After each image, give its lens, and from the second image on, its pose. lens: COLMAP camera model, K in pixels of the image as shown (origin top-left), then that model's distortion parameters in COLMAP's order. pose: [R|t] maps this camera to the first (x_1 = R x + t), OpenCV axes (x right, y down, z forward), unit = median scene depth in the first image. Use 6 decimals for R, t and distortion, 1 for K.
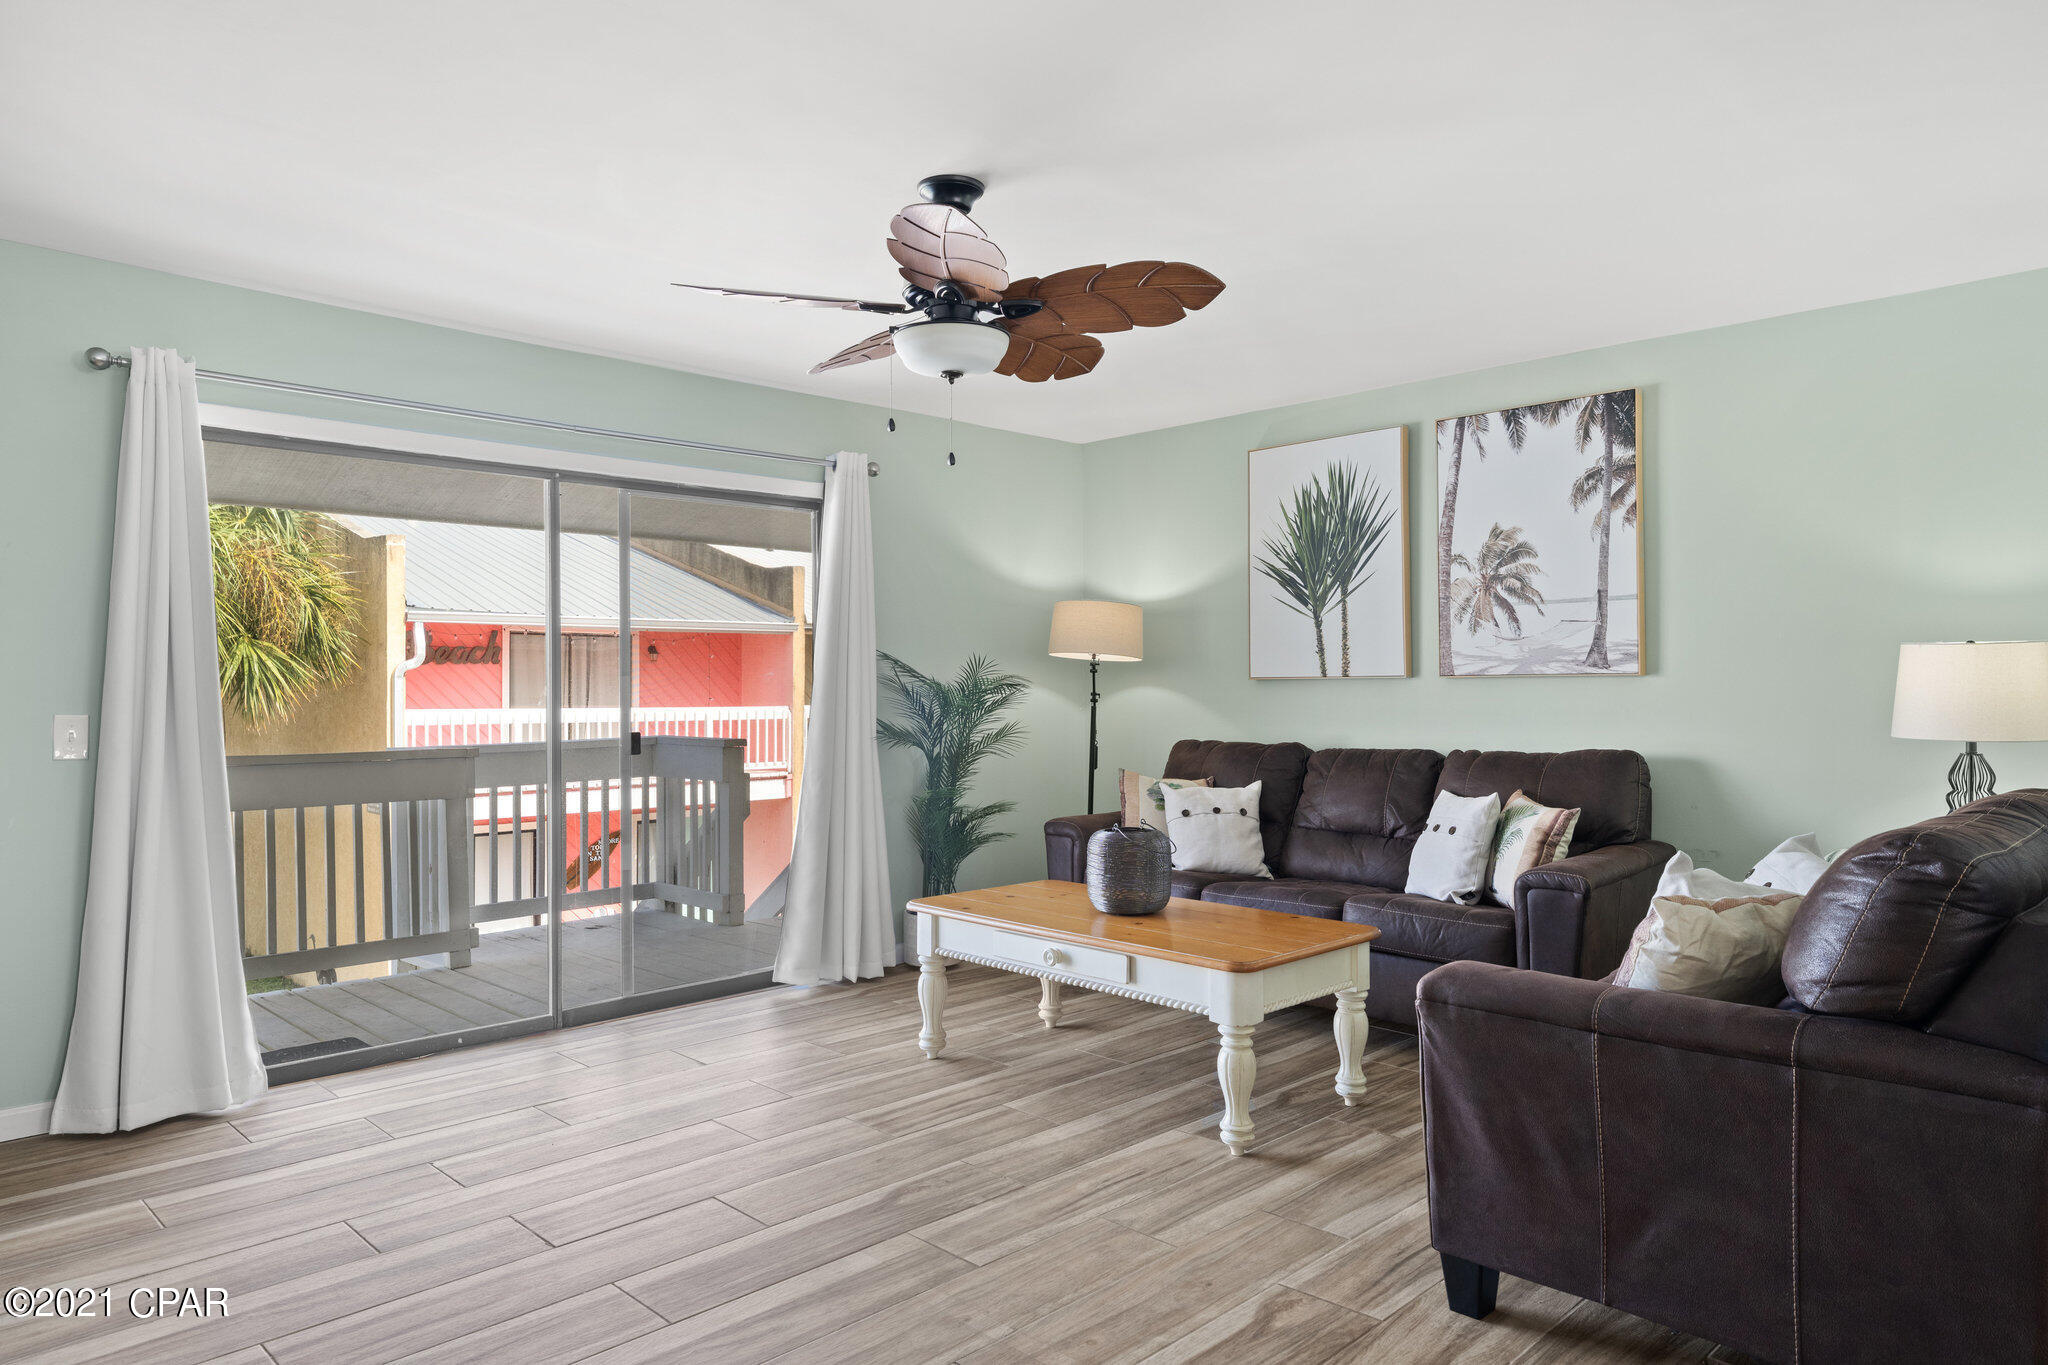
lens RADIAL K [[1315.2, 0, 1023.4], [0, 1315.2, 676.9], [0, 0, 1]] dist [0.009030, 0.000702]
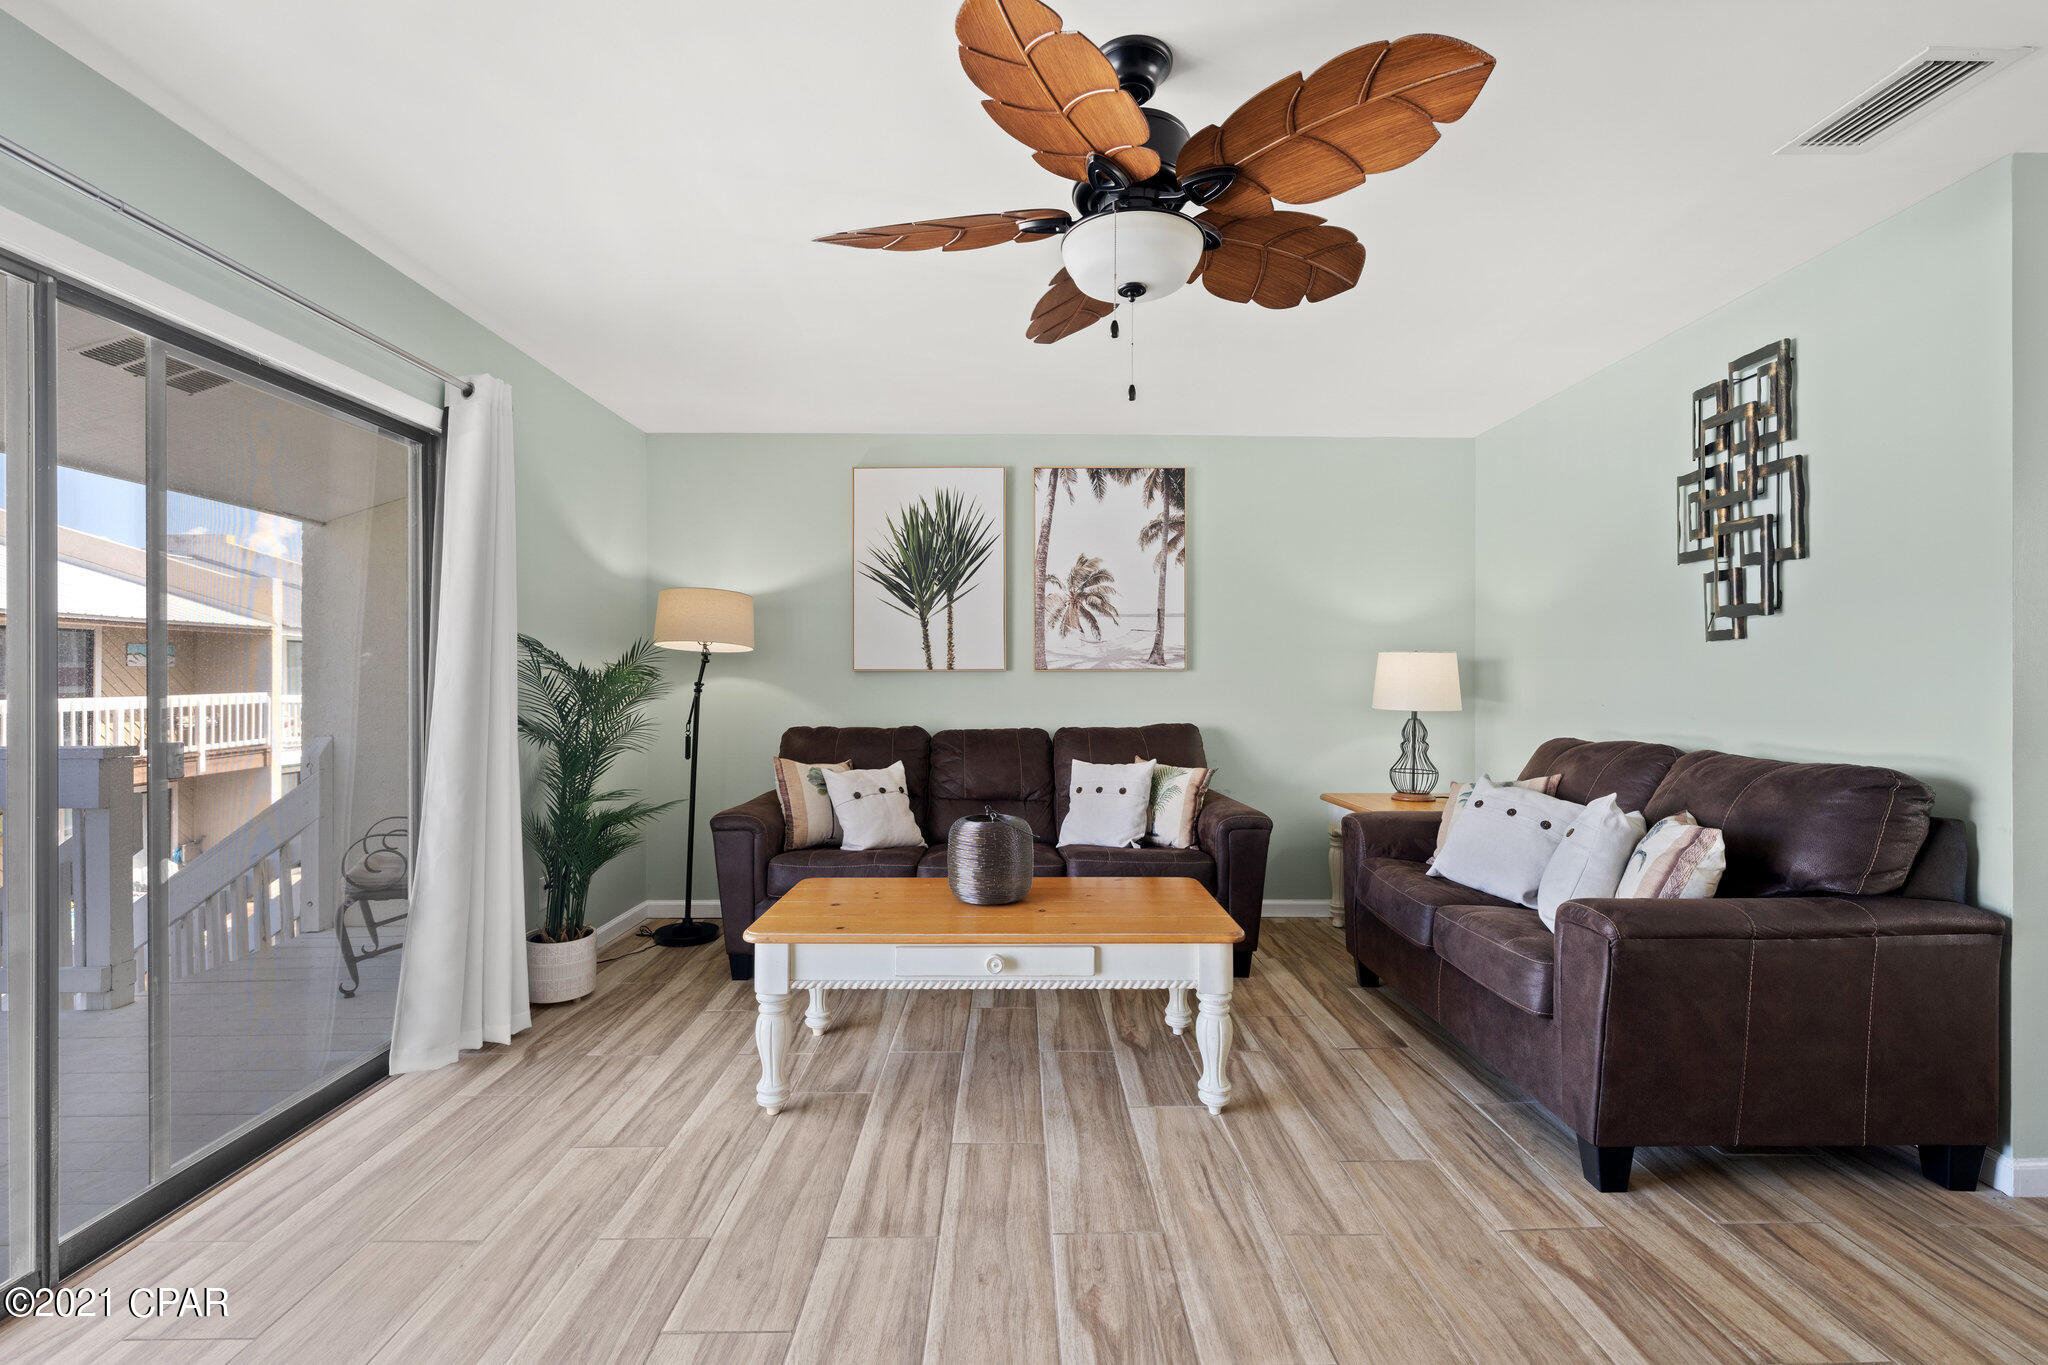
lens RADIAL K [[898.2, 0, 1032.3], [0, 898.2, 680.1], [0, 0, 1]] dist [0.000170, 0.000204]
pose [[0.688836, 0.004846, 0.724901, -0.343141], [-0.007721, 0.999970, 0.000652, 0.009723], [-0.724876, -0.006046, 0.688853, 0.446159]]
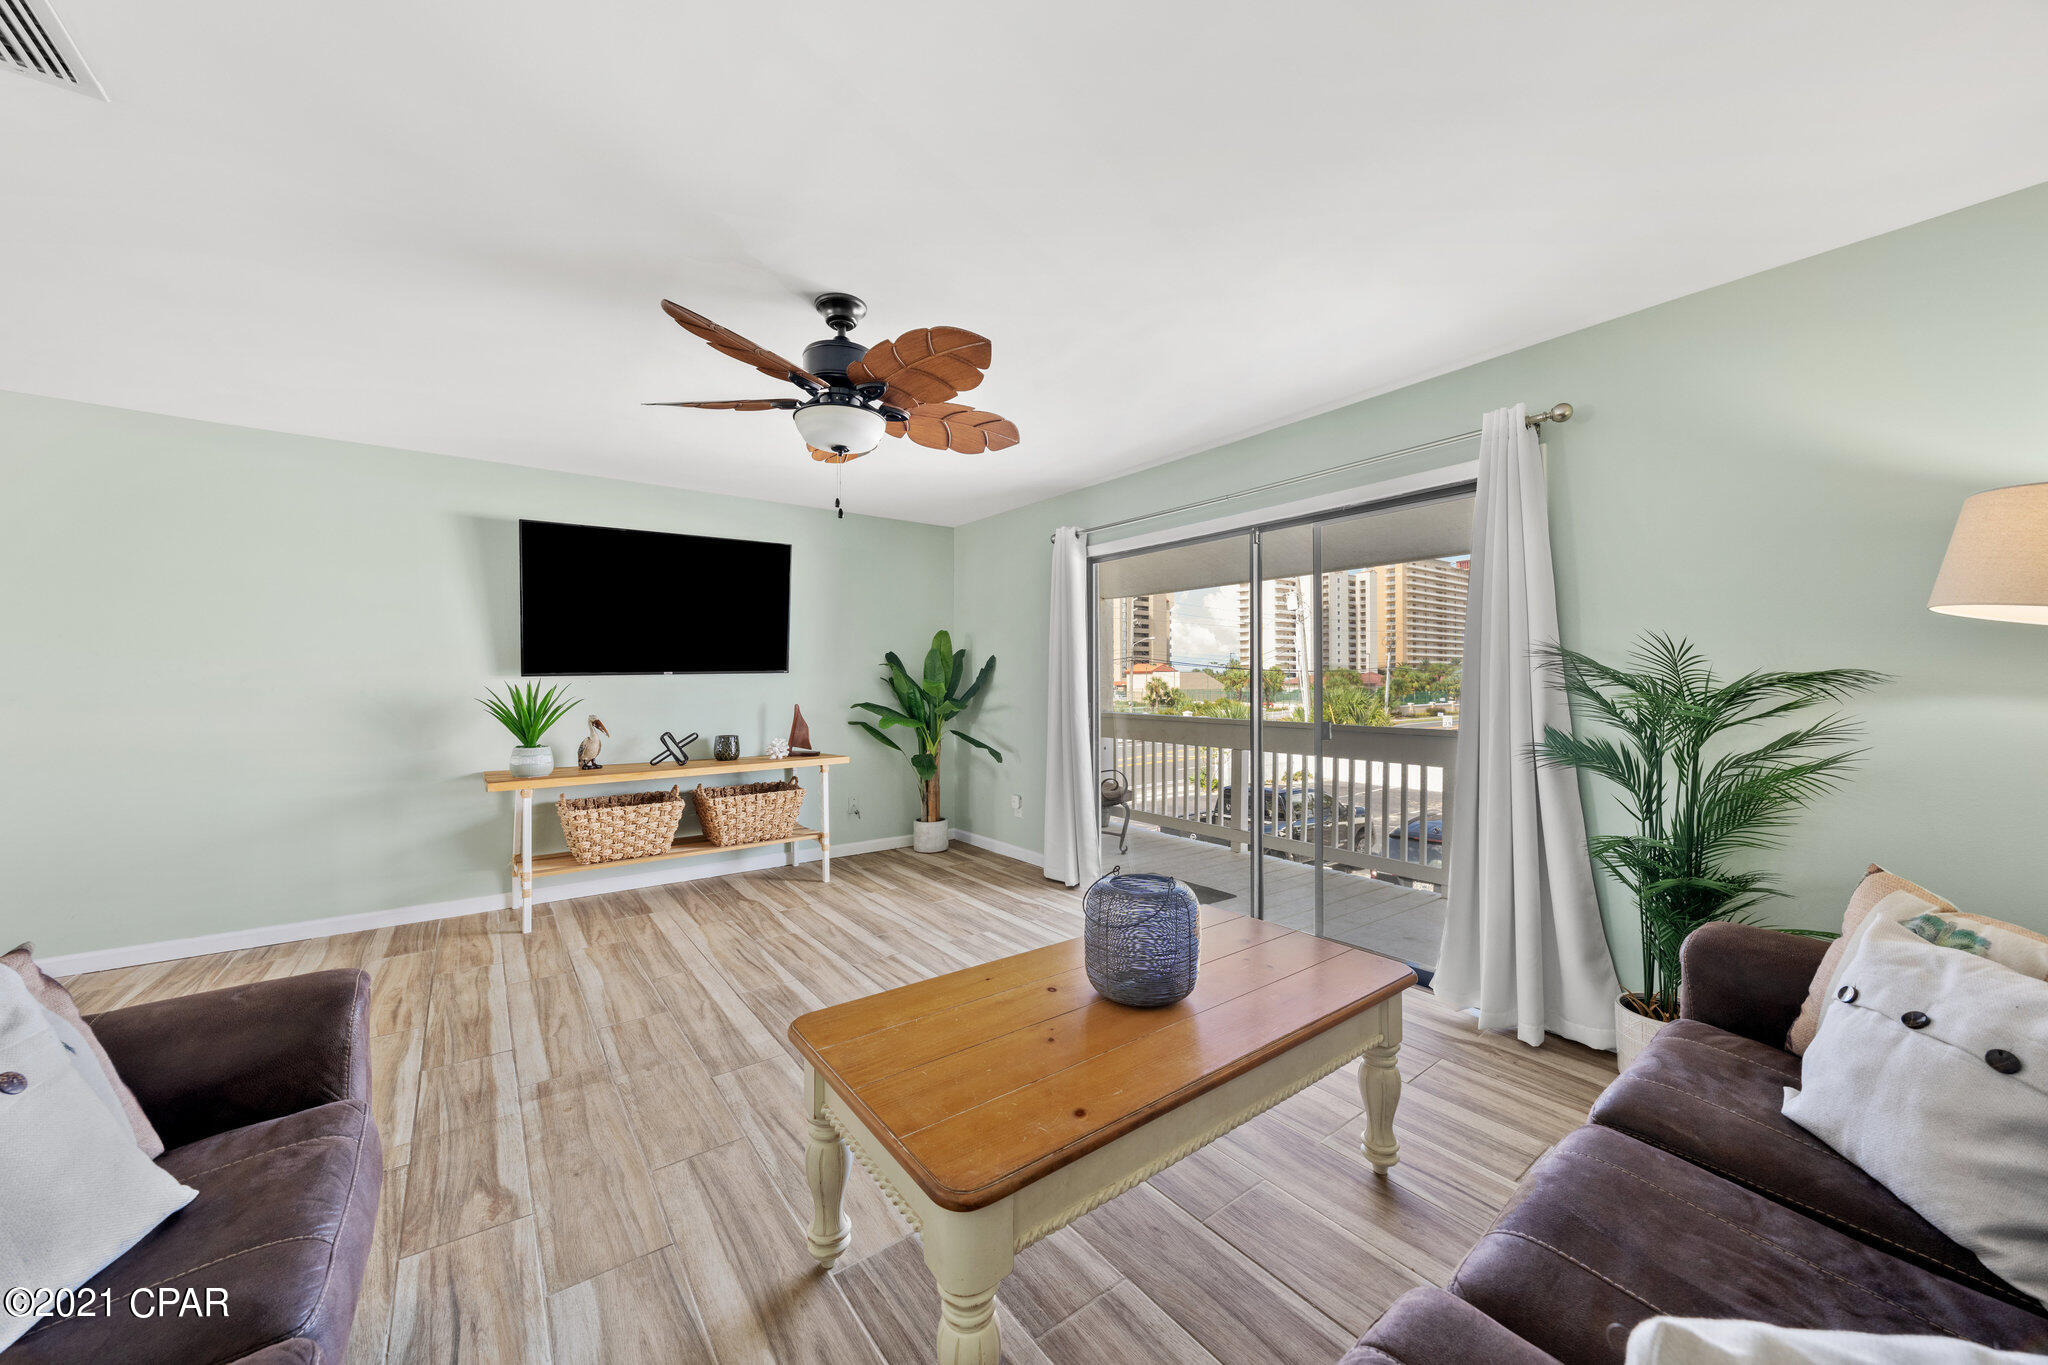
lens RADIAL K [[731.9, 0, 1016.4], [0, 731.9, 675.3], [0, 0, 1]] dist [-0.002273, -0.000014]
pose [[-0.142945, -0.003889, -0.989723, 0.437026], [0.011040, 0.999924, -0.005524, 0.001029], [0.989669, -0.011716, -0.142891, 0.868468]]
